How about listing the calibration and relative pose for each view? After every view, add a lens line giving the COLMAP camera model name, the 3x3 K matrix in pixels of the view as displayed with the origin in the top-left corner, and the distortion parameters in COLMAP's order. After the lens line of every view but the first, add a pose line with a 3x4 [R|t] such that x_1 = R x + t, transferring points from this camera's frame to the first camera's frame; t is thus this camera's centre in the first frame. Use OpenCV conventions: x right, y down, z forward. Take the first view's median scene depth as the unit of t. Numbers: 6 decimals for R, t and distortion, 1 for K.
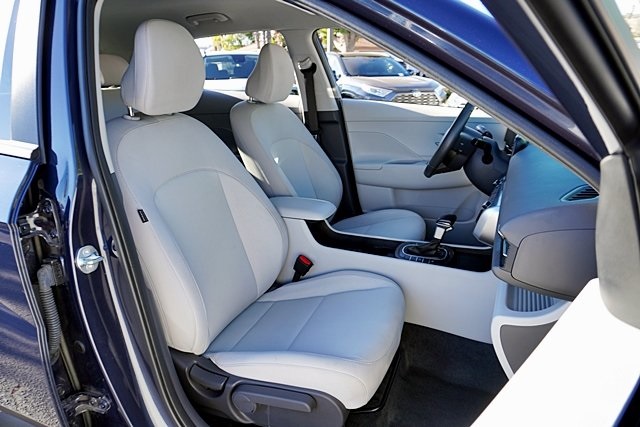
lens RADIAL K [[433.3, 0, 320.0], [0, 433.3, 213.5], [0, 0, 1]] dist [-0.066672, 0.059580]
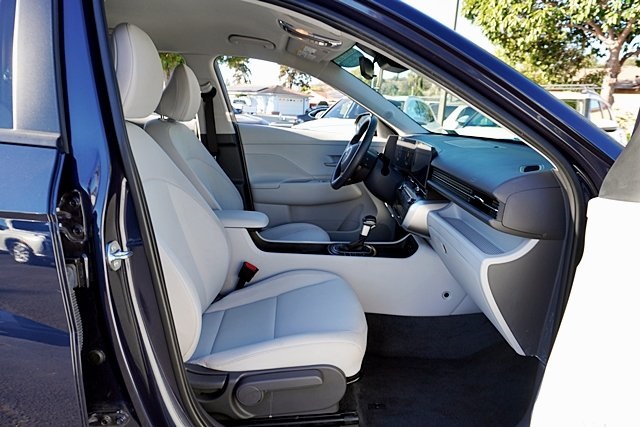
lens RADIAL K [[433.3, 0, 320.0], [0, 433.3, 213.5], [0, 0, 1]] dist [-0.066672, 0.059580]
pose [[0.908895, -0.043429, 0.414757, -0.303354], [0.081345, 0.993921, -0.074184, 0.070732], [-0.409014, 0.101164, 0.906903, -0.029689]]
